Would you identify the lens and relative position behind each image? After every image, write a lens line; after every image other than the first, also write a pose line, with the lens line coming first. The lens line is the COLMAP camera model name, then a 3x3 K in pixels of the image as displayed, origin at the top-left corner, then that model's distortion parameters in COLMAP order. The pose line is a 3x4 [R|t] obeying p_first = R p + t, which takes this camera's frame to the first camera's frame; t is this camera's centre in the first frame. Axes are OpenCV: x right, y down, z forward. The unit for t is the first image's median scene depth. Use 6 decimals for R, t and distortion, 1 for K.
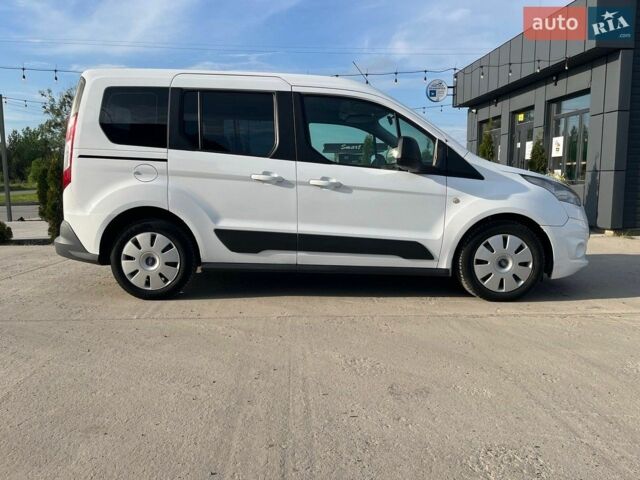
lens RADIAL K [[486.3, 0, 320.0], [0, 486.3, 240.0], [0, 0, 1]] dist [0.083486, -0.125670]
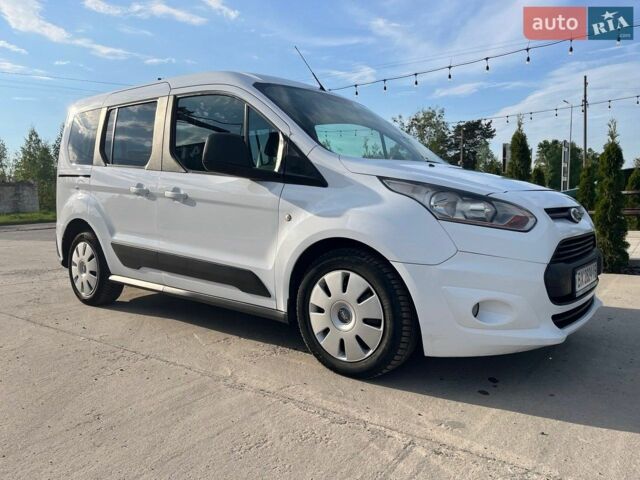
lens RADIAL K [[486.3, 0, 320.0], [0, 486.3, 240.0], [0, 0, 1]] dist [0.083486, -0.125670]
pose [[0.774764, 0.042632, -0.630812, 0.752906], [-0.059225, 0.998231, -0.005277, -0.046699], [0.629471, 0.041448, 0.775918, 0.482949]]
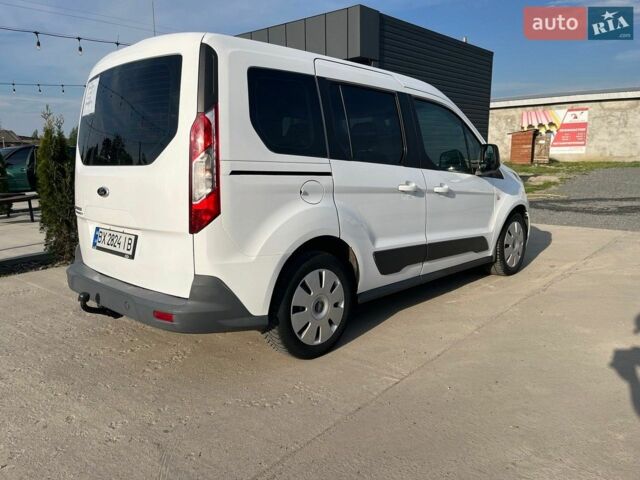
lens RADIAL K [[486.3, 0, 320.0], [0, 486.3, 240.0], [0, 0, 1]] dist [0.083486, -0.125670]
pose [[0.695998, -0.134571, 0.705321, -0.870792], [0.096003, 0.990902, 0.094324, -0.131975], [-0.711597, 0.002064, 0.702585, 0.469594]]
